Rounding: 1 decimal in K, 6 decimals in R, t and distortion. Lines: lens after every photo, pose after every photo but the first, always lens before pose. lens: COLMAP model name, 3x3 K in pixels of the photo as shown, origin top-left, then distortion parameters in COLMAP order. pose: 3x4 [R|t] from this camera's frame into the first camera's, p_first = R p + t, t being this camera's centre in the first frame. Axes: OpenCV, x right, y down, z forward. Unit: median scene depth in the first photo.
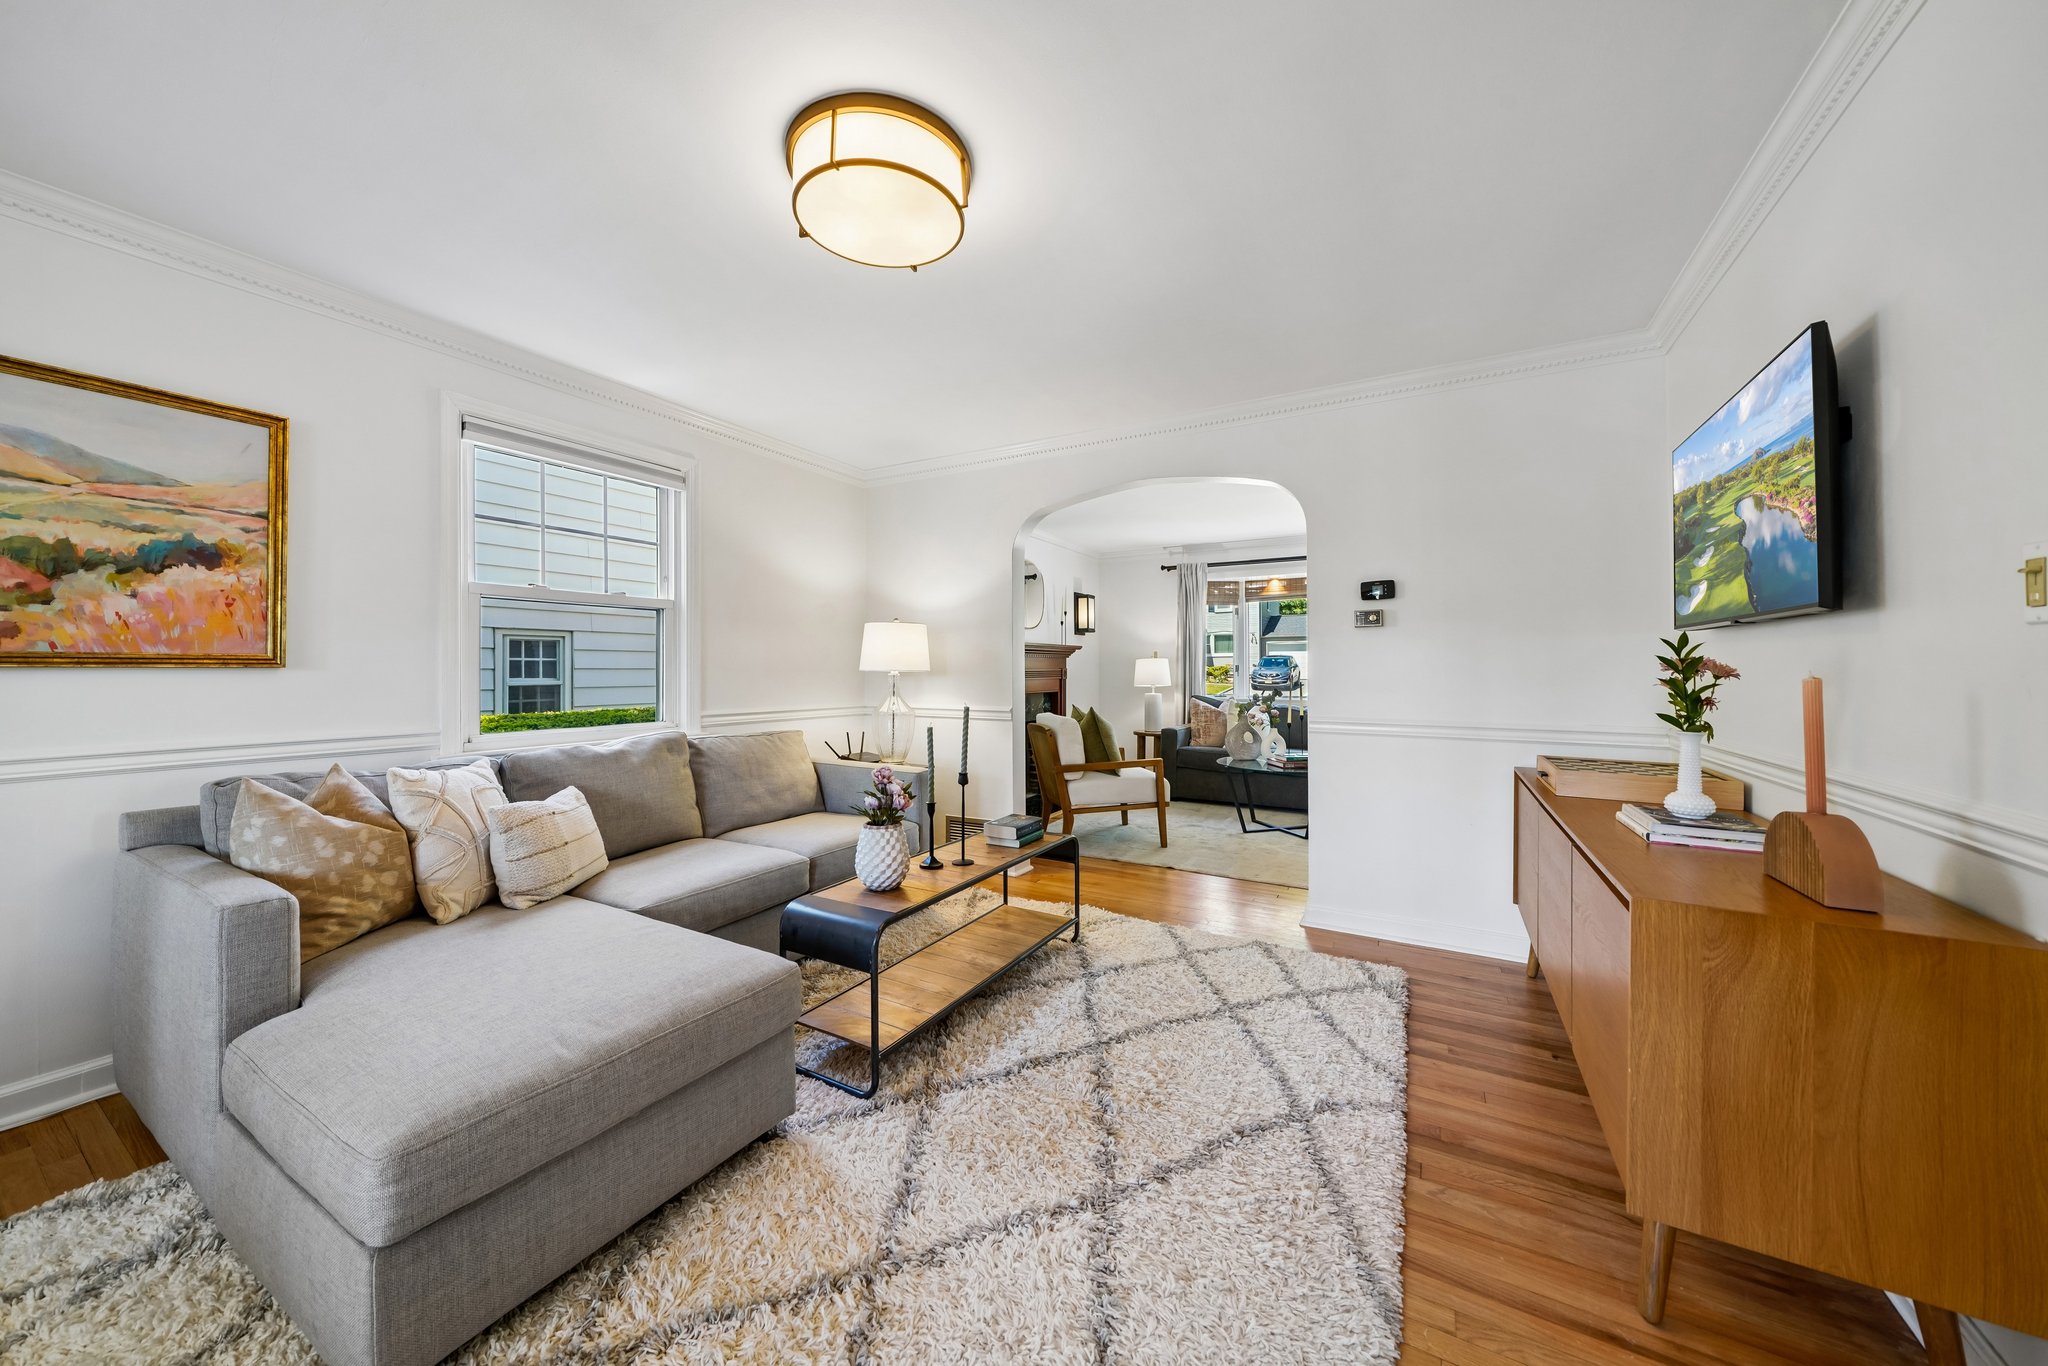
lens RADIAL K [[713.5, 0, 1007.1], [0, 713.5, 663.1], [0, 0, 1]] dist [-0.006023, 0.000076]
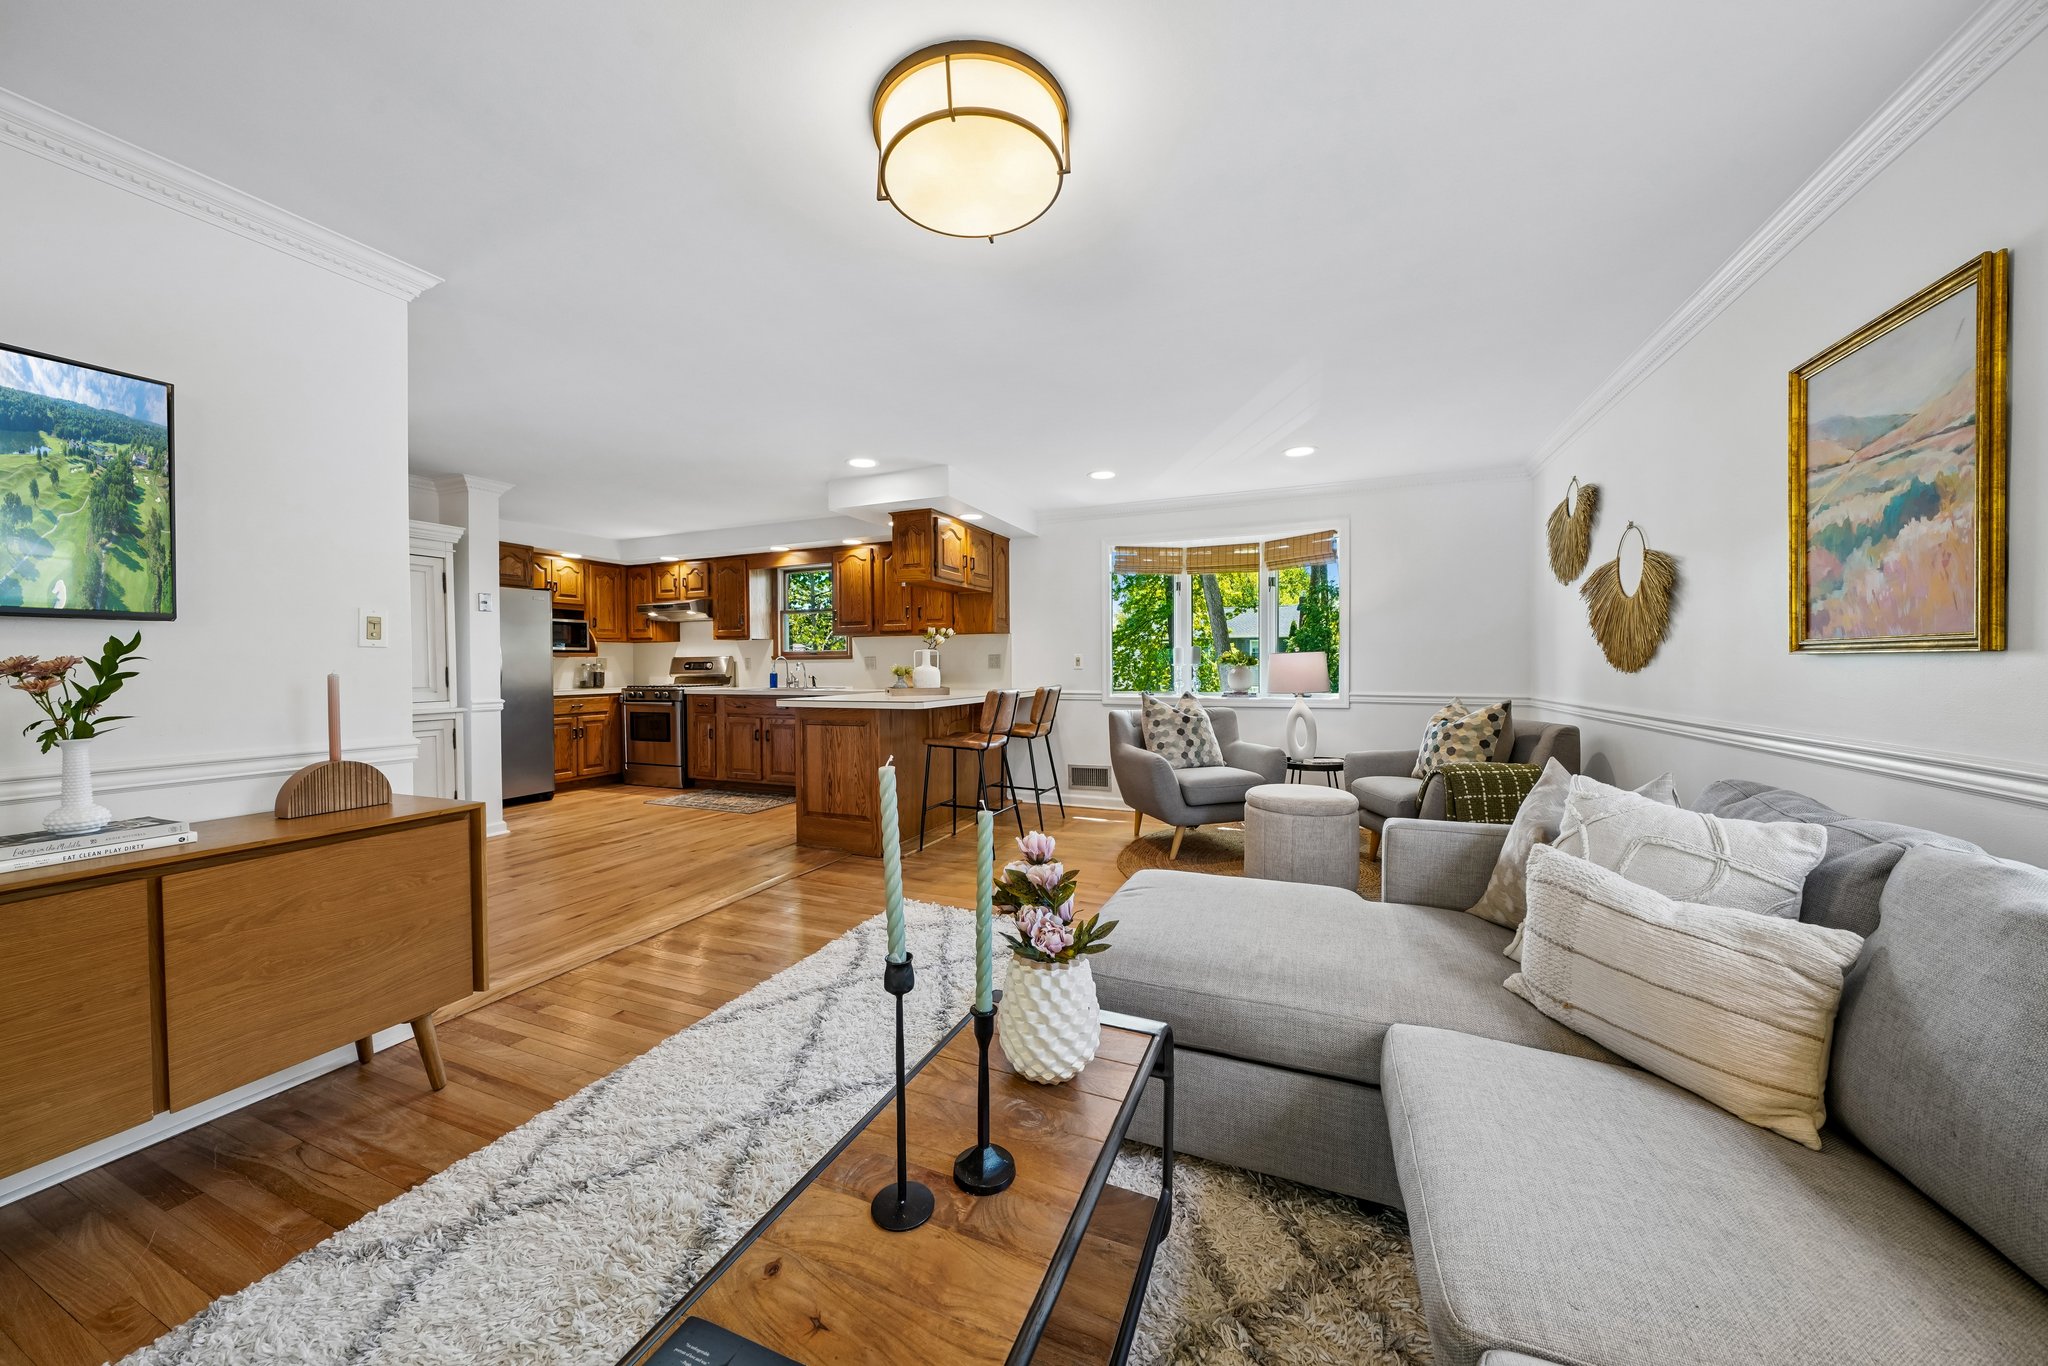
lens RADIAL K [[710.6, 0, 1006.5], [0, 710.6, 671.9], [0, 0, 1]] dist [-0.002101, -0.000146]
pose [[-0.992741, 0.010068, -0.119852, -0.080420], [0.010179, 0.999948, -0.000319, 0.016537], [0.119843, -0.001537, -0.992792, 1.545605]]
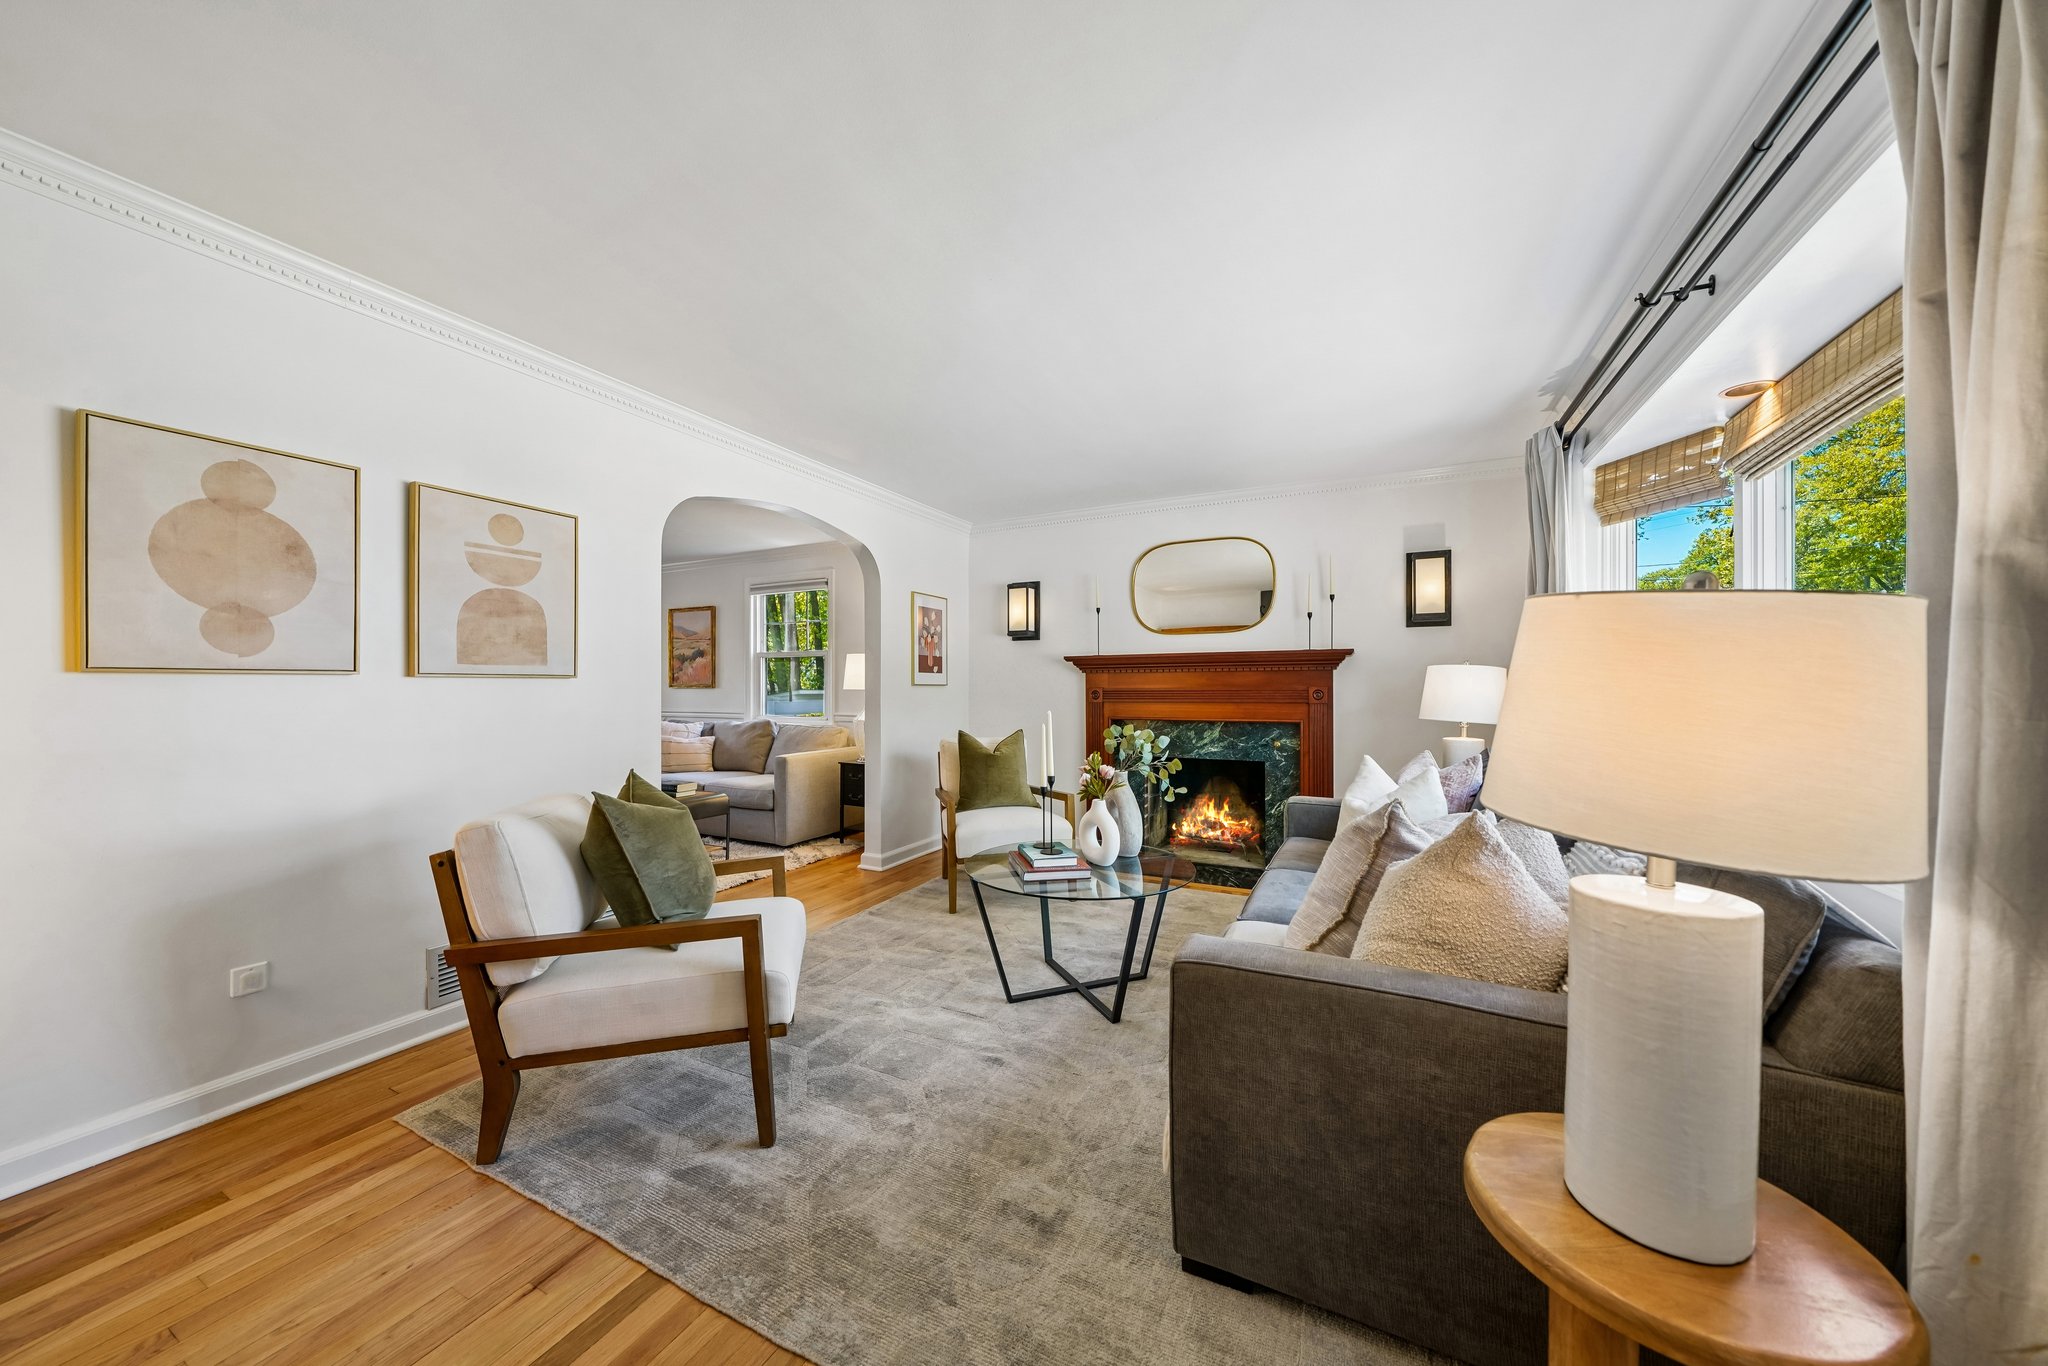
lens RADIAL K [[704.3, 0, 1010.8], [0, 704.3, 690.7], [0, 0, 1]] dist [-0.000754, -0.000087]
pose [[0.052179, 0.003063, -0.998633, 2.115556], [0.008397, 0.999959, 0.003506, 0.020265], [0.998602, -0.008569, 0.052151, 2.161243]]
